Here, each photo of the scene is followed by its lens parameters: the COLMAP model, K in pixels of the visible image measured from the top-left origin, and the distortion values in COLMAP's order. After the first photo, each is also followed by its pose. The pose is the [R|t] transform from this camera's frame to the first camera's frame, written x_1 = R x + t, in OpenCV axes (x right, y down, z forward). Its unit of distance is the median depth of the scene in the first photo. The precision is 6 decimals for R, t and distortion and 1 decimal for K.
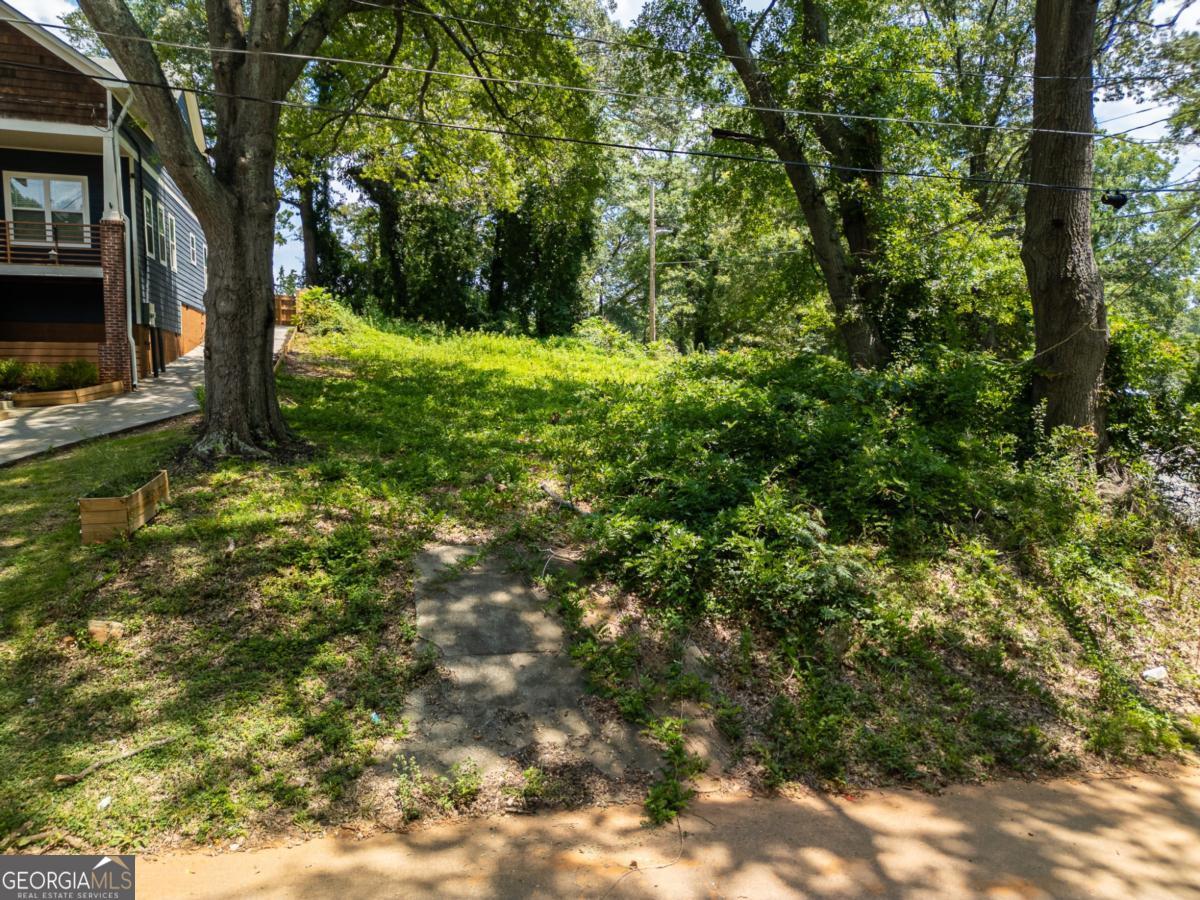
lens RADIAL K [[842.7, 0, 602.4], [0, 842.7, 449.5], [0, 0, 1]] dist [0.044161, -0.024389]
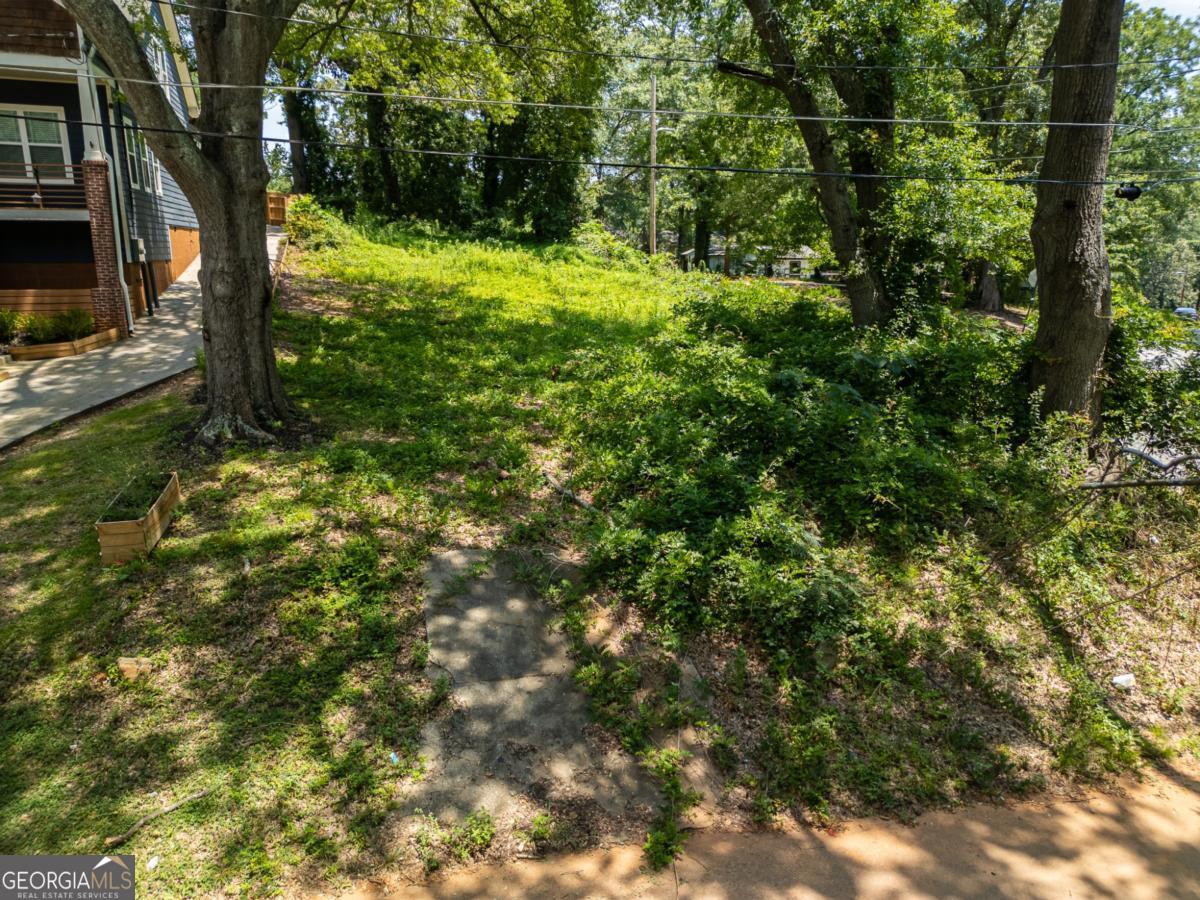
lens RADIAL K [[842.7, 0, 601.7], [0, 842.7, 446.1], [0, 0, 1]] dist [0.044161, -0.024389]
pose [[0.999997, 0.000363, 0.002224, -0.004138], [-0.000680, 0.989544, 0.144232, -0.142759], [-0.002148, -0.144233, 0.989541, -0.005800]]
